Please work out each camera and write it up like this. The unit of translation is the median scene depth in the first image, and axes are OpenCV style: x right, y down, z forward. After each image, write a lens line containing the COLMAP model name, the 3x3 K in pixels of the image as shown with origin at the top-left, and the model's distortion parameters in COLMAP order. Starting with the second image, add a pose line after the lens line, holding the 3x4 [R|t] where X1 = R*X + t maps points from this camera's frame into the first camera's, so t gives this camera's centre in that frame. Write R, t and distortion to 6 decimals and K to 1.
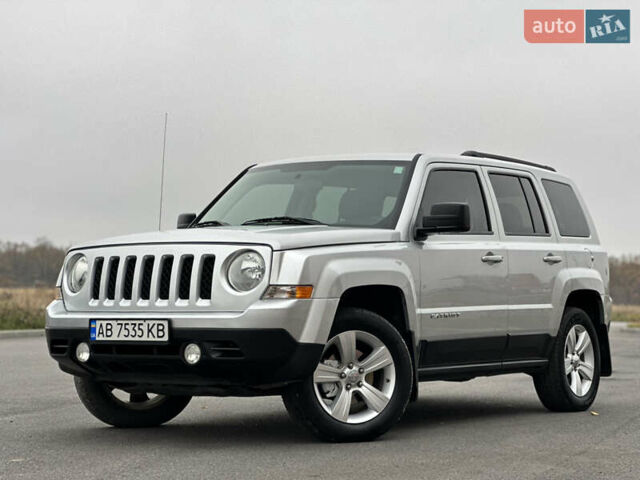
lens RADIAL K [[1431.3, 0, 320.0], [0, 1431.3, 240.0], [0, 0, 1]] dist [-0.016997, 4.381749]
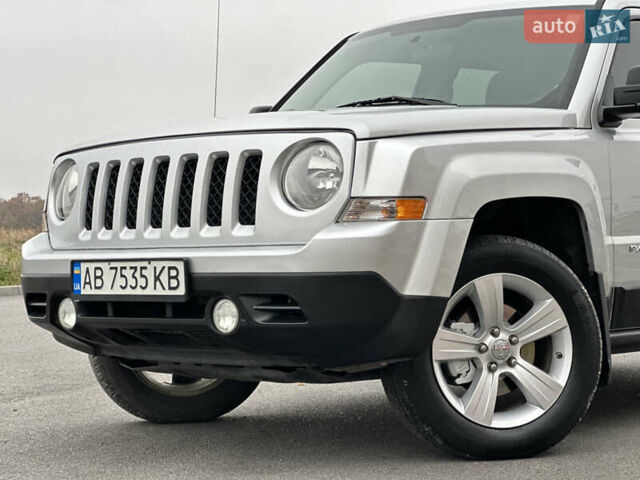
lens RADIAL K [[1431.3, 0, 320.0], [0, 1431.3, 240.0], [0, 0, 1]] dist [-0.016997, 4.381749]
pose [[0.992924, -0.017514, -0.117451, 0.019760], [0.021998, 0.999074, 0.036987, 0.025589], [0.116695, -0.039309, 0.992390, 0.398481]]
